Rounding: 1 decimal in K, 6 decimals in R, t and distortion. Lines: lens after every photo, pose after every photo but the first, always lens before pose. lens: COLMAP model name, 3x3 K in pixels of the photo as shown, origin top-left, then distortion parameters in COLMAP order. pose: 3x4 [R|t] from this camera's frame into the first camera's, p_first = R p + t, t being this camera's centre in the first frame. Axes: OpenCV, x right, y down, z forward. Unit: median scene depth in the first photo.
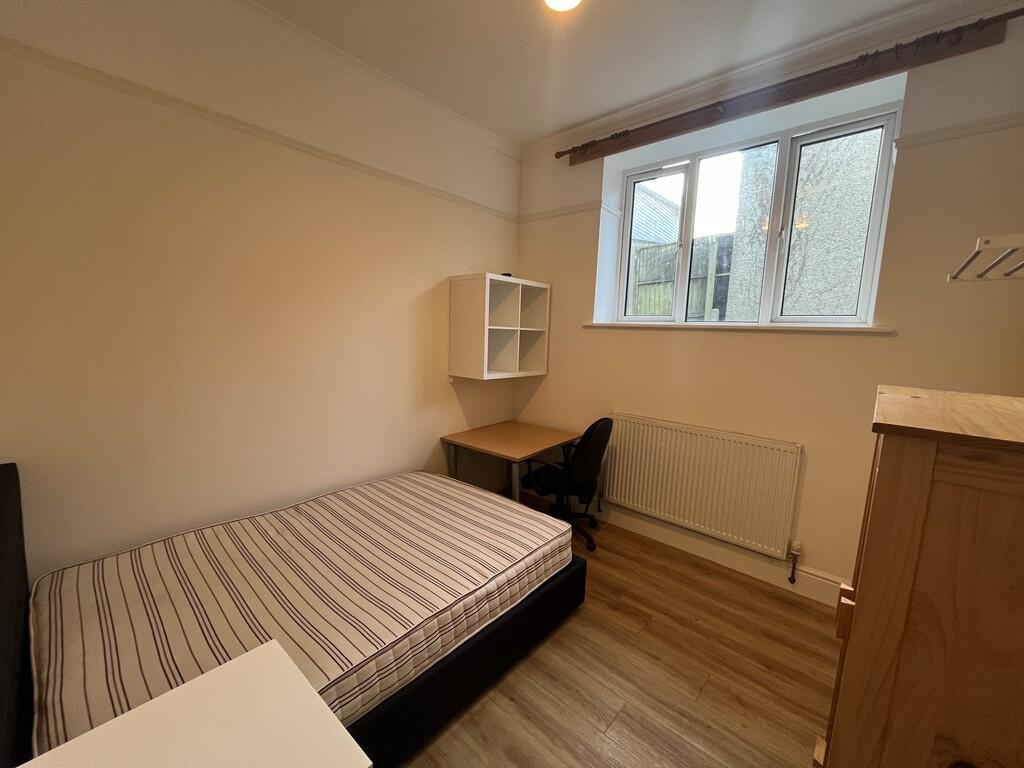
lens RADIAL K [[413.7, 0, 508.1], [0, 413.7, 390.9], [0, 0, 1]] dist [-0.002608, -0.000047]
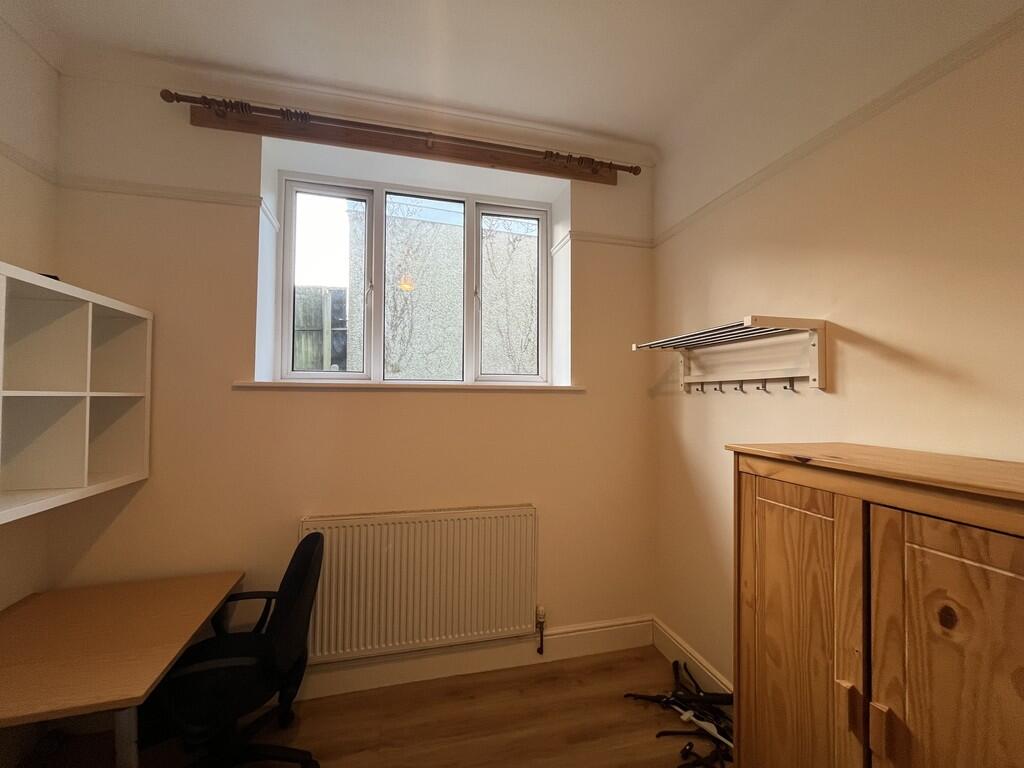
lens RADIAL K [[413.7, 0, 507.8], [0, 413.7, 387.2], [0, 0, 1]] dist [-0.002608, -0.000047]
pose [[0.551700, -0.013234, 0.833938, -0.108209], [0.131365, 0.988773, -0.071215, -0.064594], [-0.823633, 0.148839, 0.547244, 0.365497]]
